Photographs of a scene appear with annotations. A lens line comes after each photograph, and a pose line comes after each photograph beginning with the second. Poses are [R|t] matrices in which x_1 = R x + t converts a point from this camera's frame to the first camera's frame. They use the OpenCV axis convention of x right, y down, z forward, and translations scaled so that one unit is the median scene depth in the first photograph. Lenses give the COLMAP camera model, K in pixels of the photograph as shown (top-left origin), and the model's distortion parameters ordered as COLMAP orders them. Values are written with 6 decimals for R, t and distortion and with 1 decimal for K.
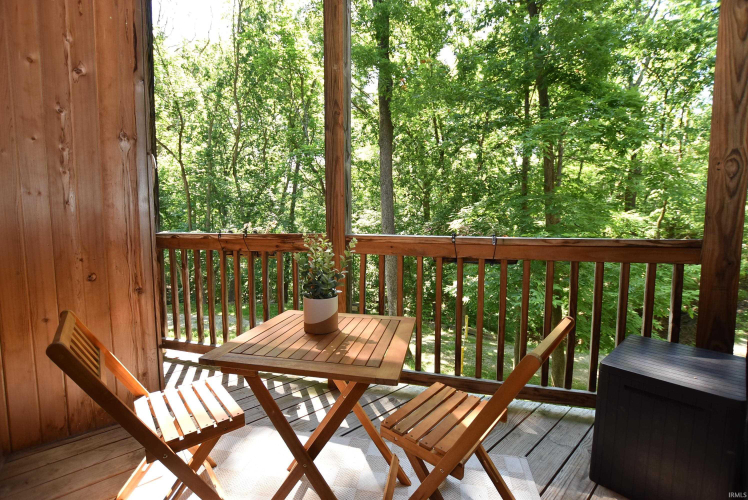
lens RADIAL K [[330.7, 0, 372.2], [0, 330.7, 250.2], [0, 0, 1]] dist [-0.024532, 0.002648]
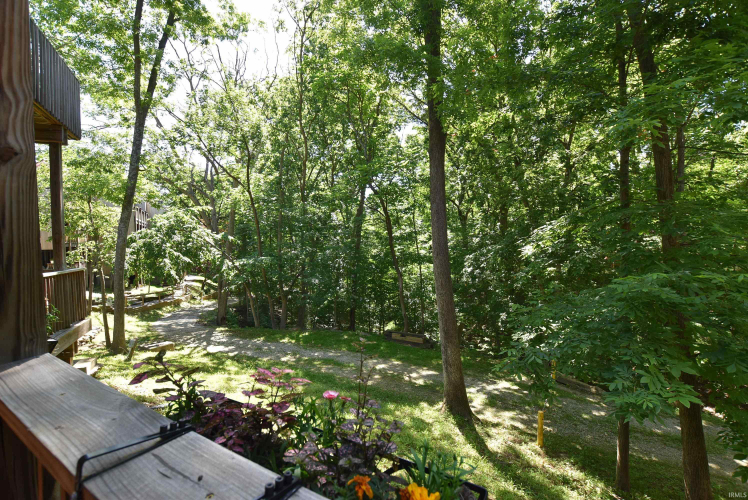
lens RADIAL K [[330.7, 0, 373.8], [0, 330.7, 252.8], [0, 0, 1]] dist [-0.024532, 0.002648]
pose [[0.969738, -0.021761, -0.243176, 0.052712], [0.009467, 0.998622, -0.051612, -0.017849], [0.243964, 0.047748, 0.968608, 0.096399]]
